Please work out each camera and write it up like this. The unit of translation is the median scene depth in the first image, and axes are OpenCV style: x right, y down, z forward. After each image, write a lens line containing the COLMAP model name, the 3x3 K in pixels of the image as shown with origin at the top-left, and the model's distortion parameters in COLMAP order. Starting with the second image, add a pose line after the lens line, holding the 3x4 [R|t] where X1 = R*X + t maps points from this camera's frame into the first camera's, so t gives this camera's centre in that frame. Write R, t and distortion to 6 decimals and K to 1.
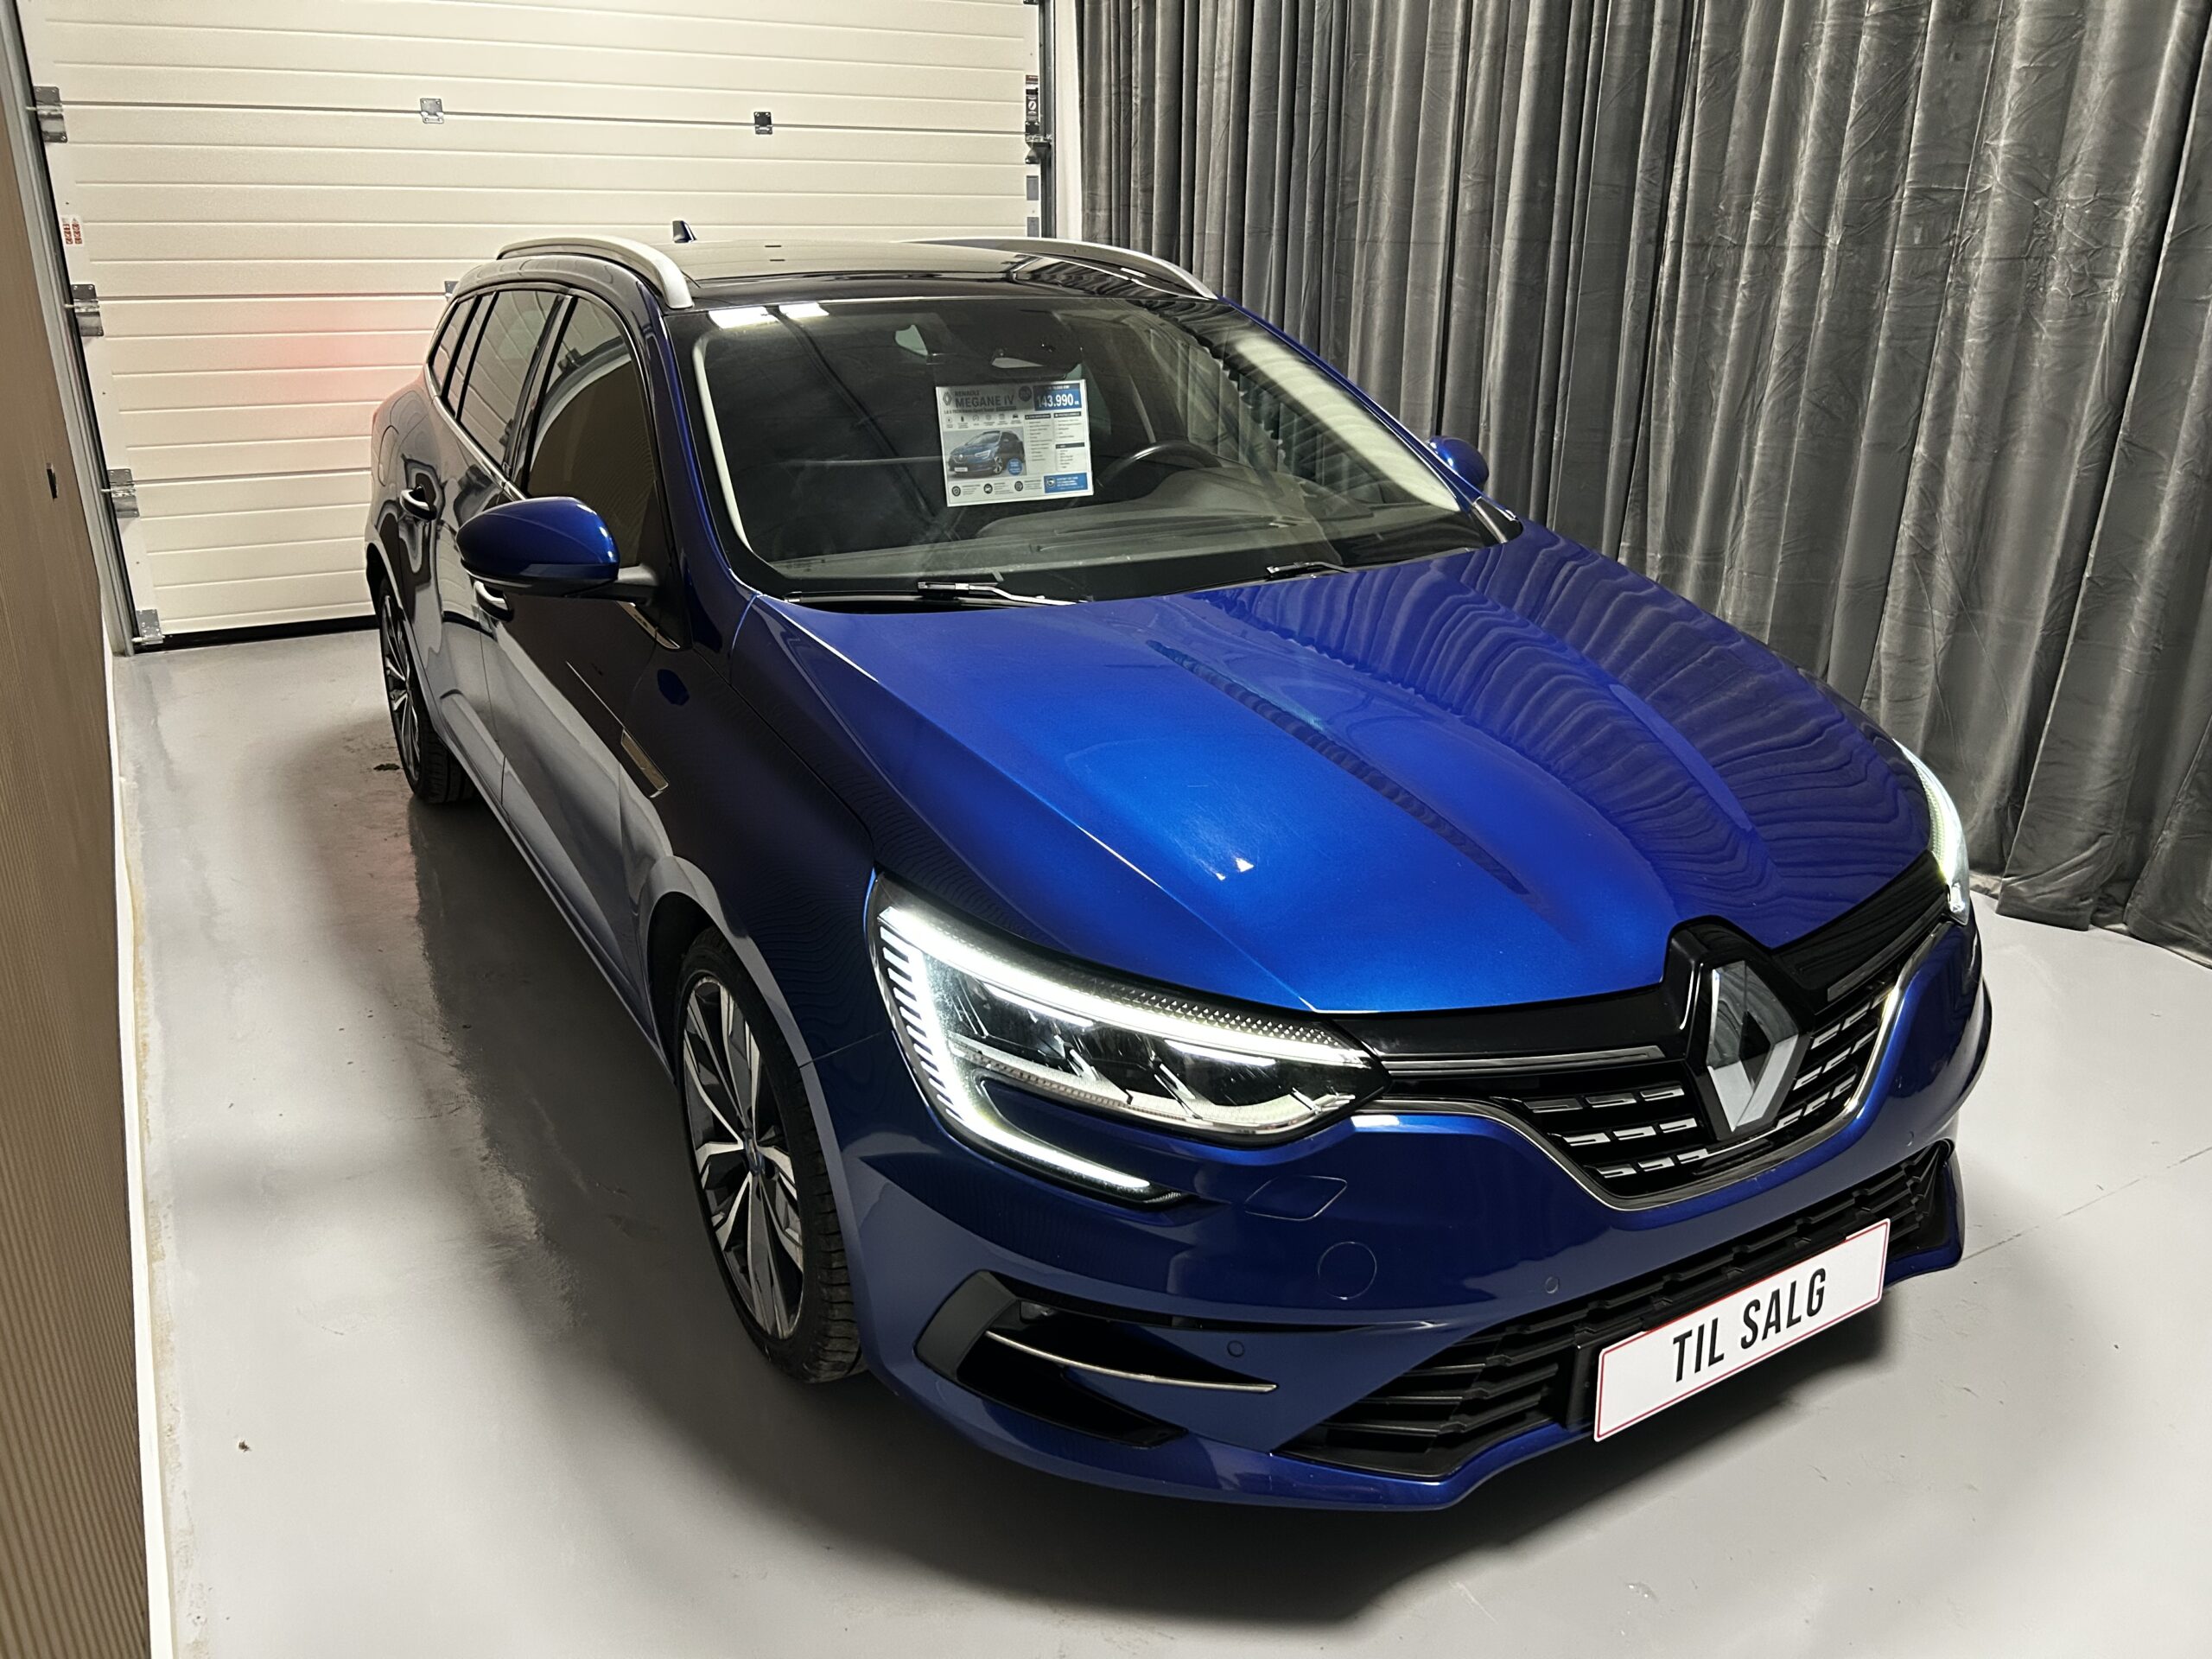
lens RADIAL K [[1650.9, 0, 1106.0], [0, 1650.9, 829.5], [0, 0, 1]] dist [0.033606, -0.042809]
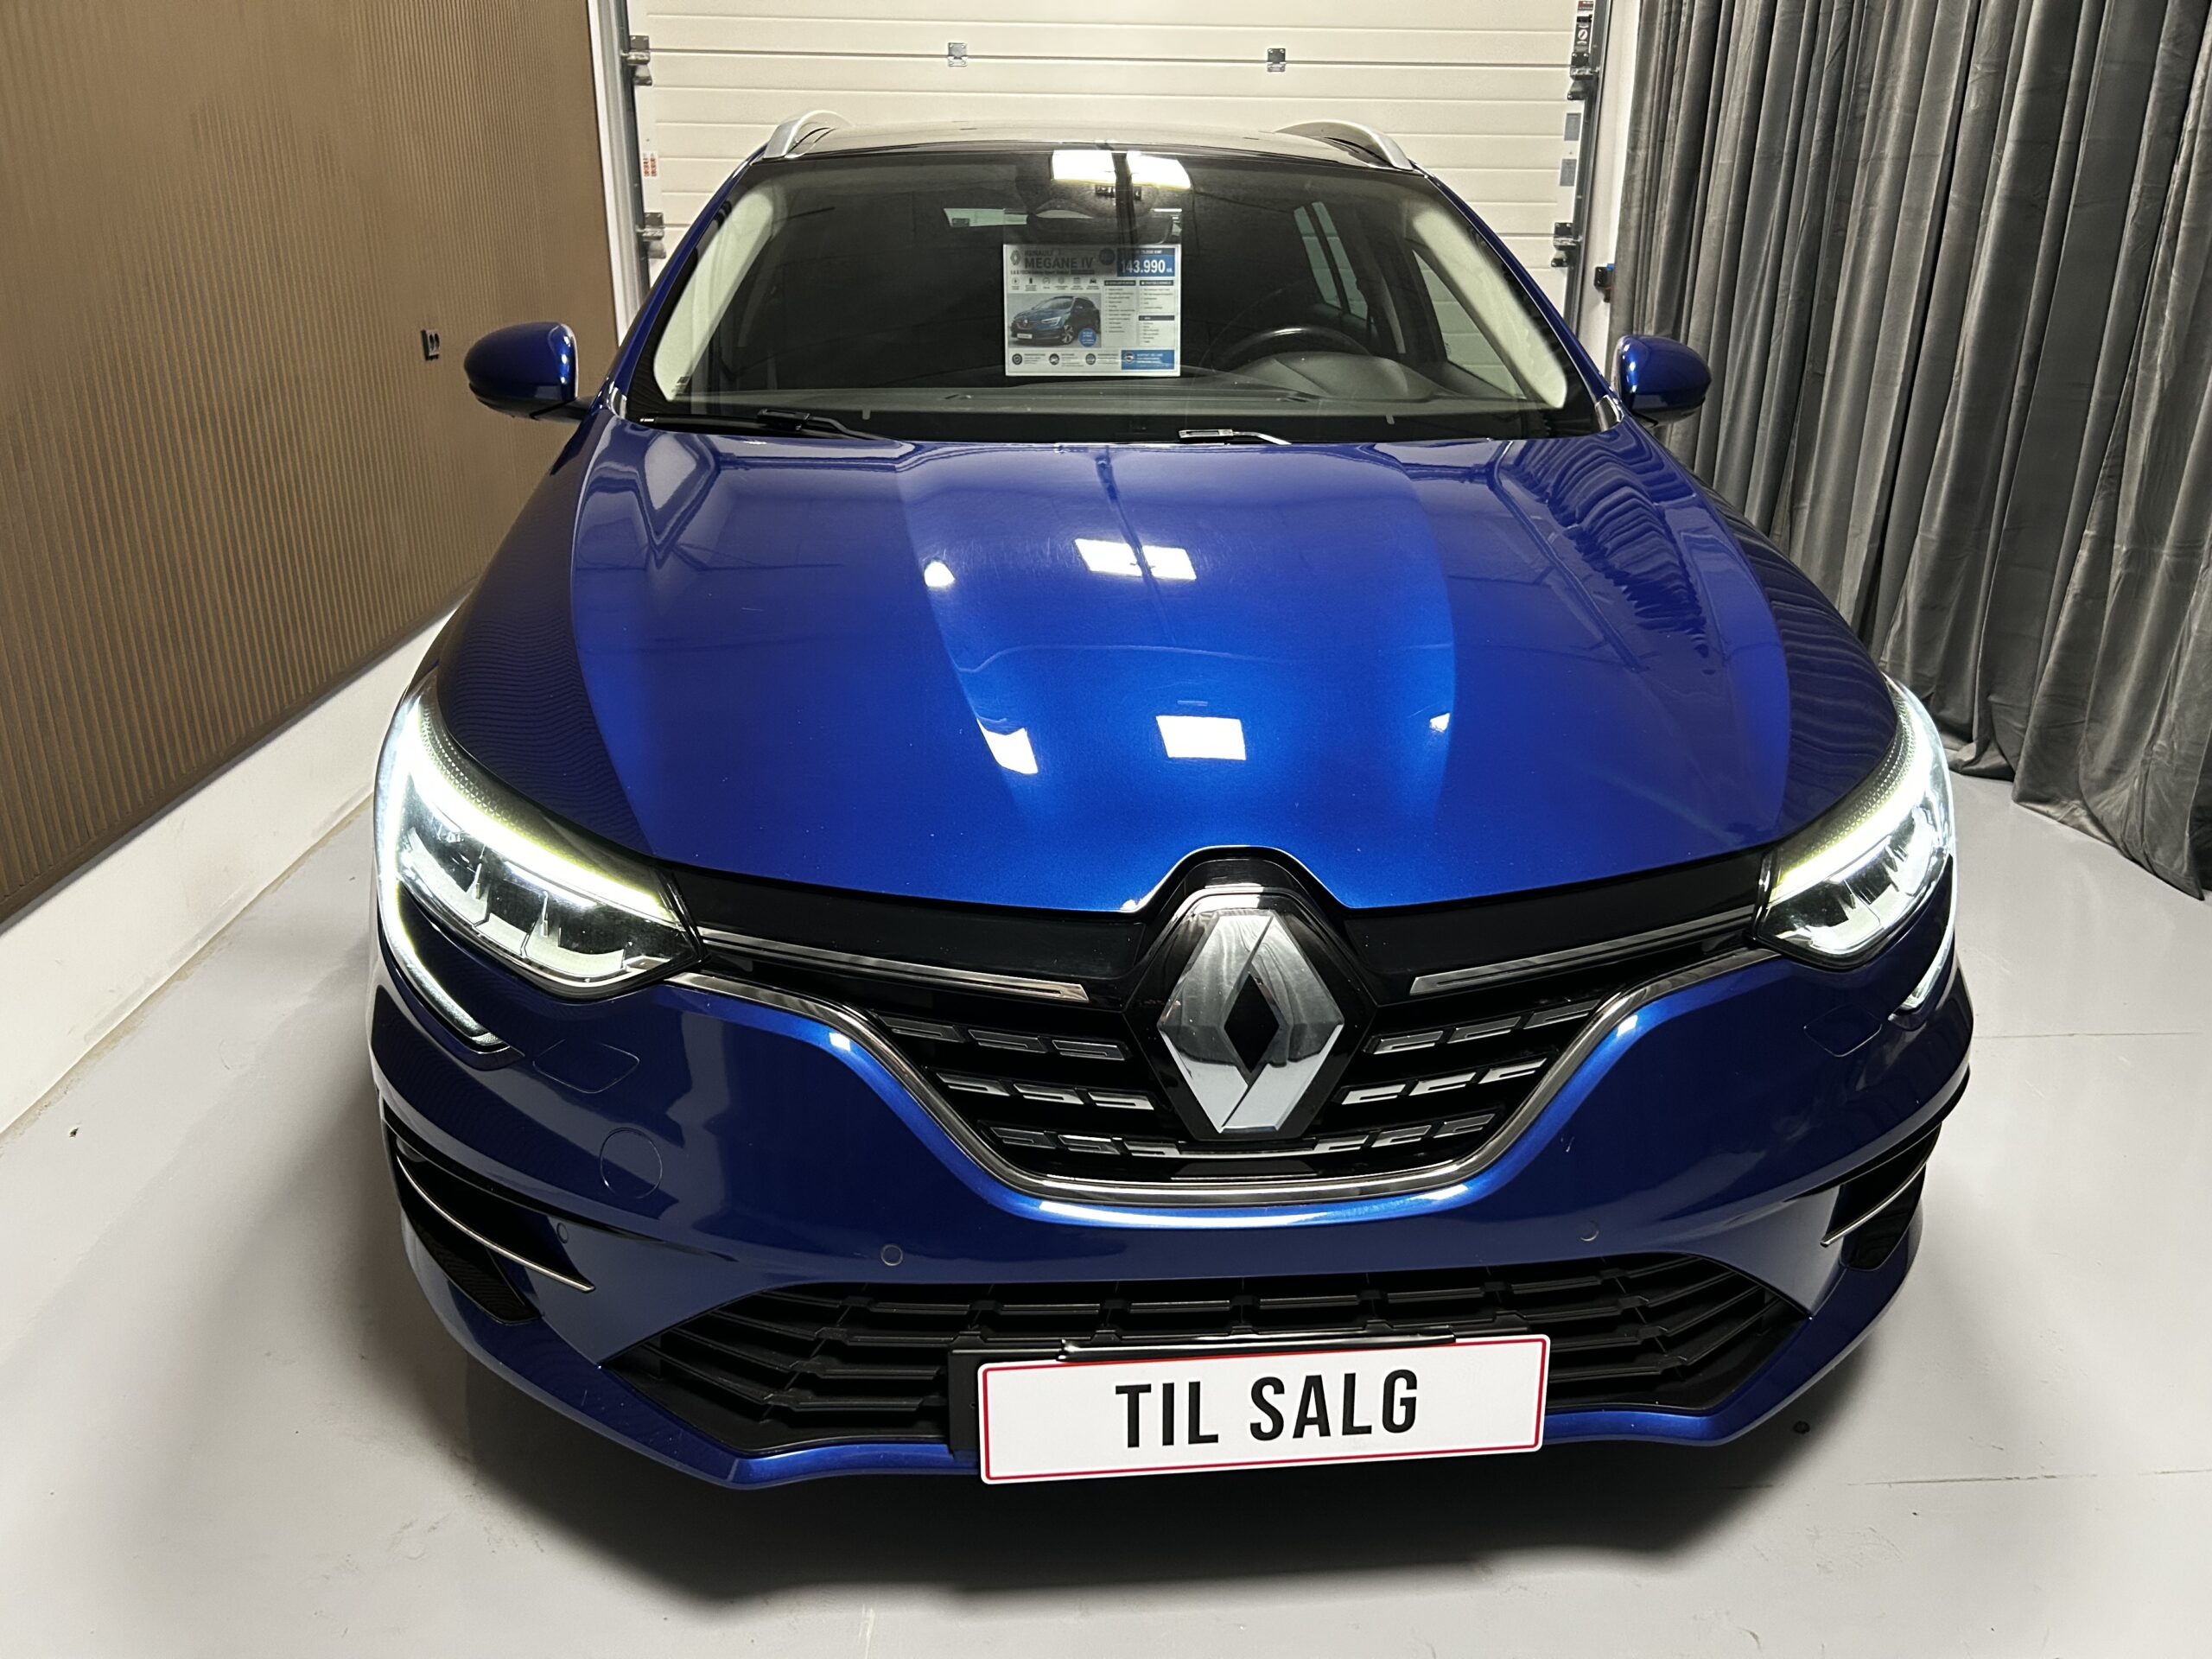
lens RADIAL K [[1650.9, 0, 1106.0], [0, 1650.9, 829.5], [0, 0, 1]] dist [0.033606, -0.042809]
pose [[0.900256, 0.154508, -0.407022, 0.309552], [-0.156586, 0.987255, 0.028429, 0.017825], [0.406227, 0.038140, 0.912976, 0.152421]]
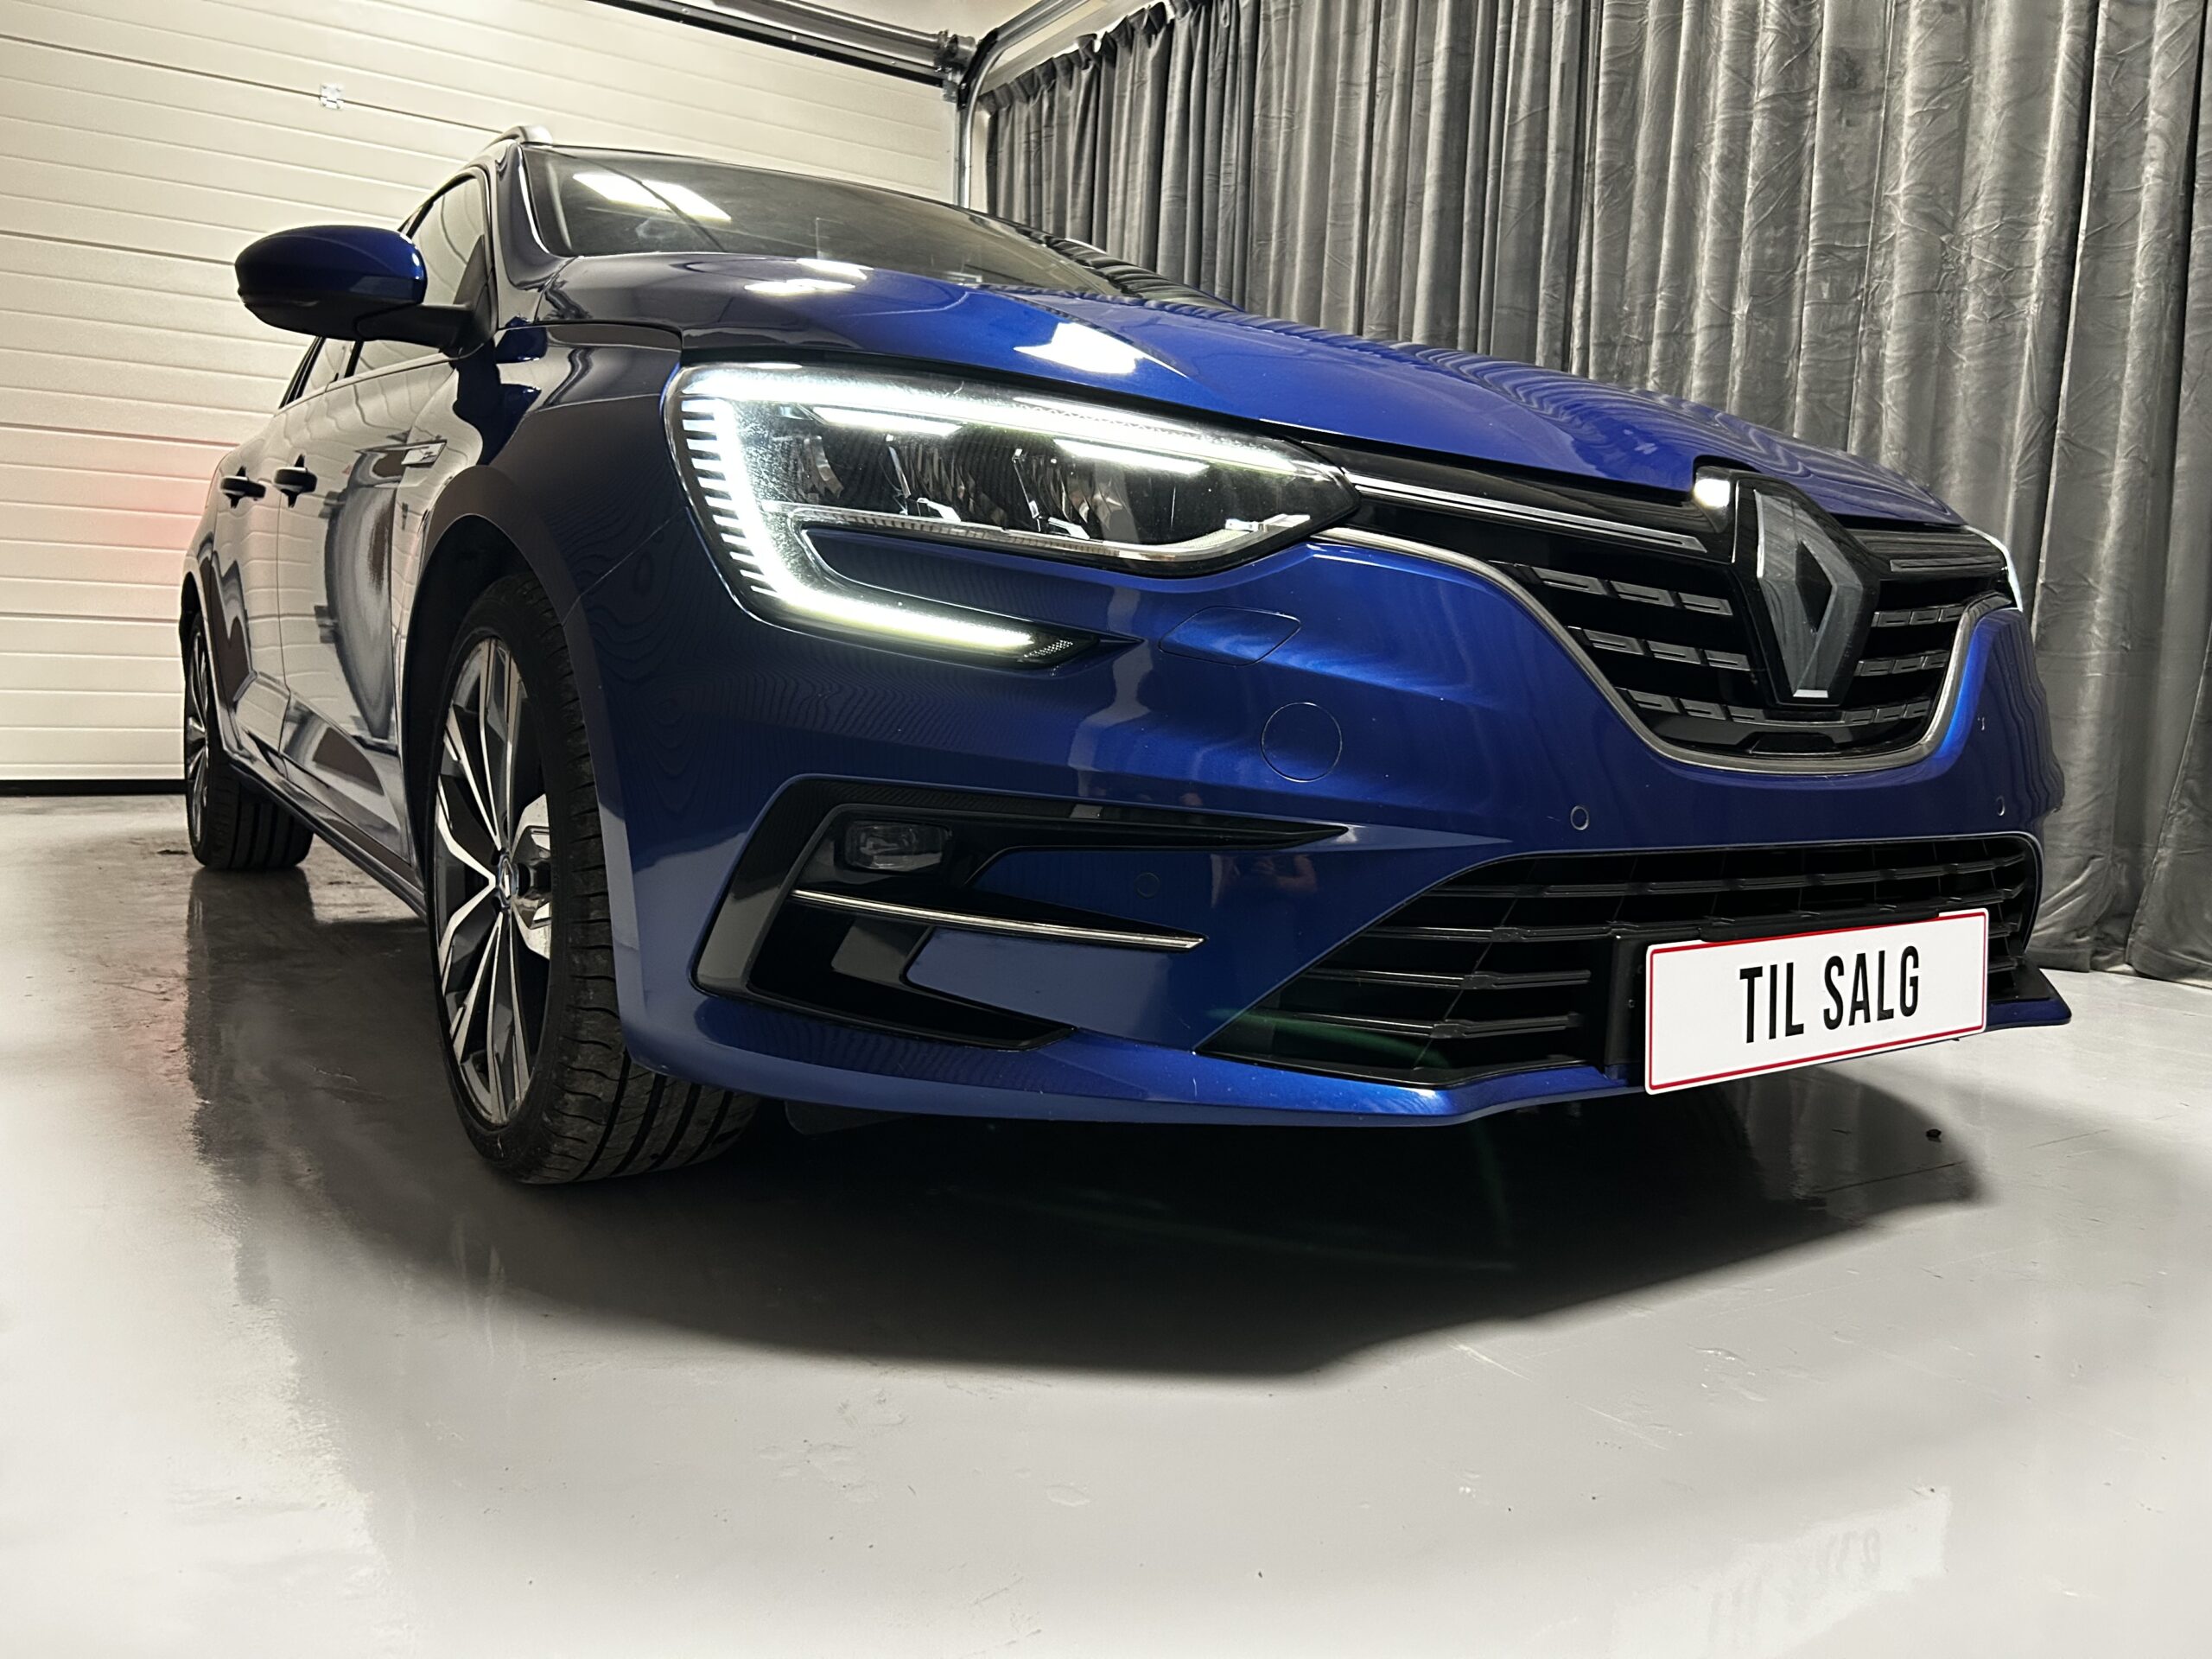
lens RADIAL K [[1666.4, 0, 1106.0], [0, 1666.4, 829.5], [0, 0, 1]] dist [0.002109, 0.000053]
pose [[0.998022, 0.026643, 0.056939, 0.009900], [-0.011428, 0.967548, -0.252429, 0.222320], [-0.061817, 0.251279, 0.965939, 0.148885]]
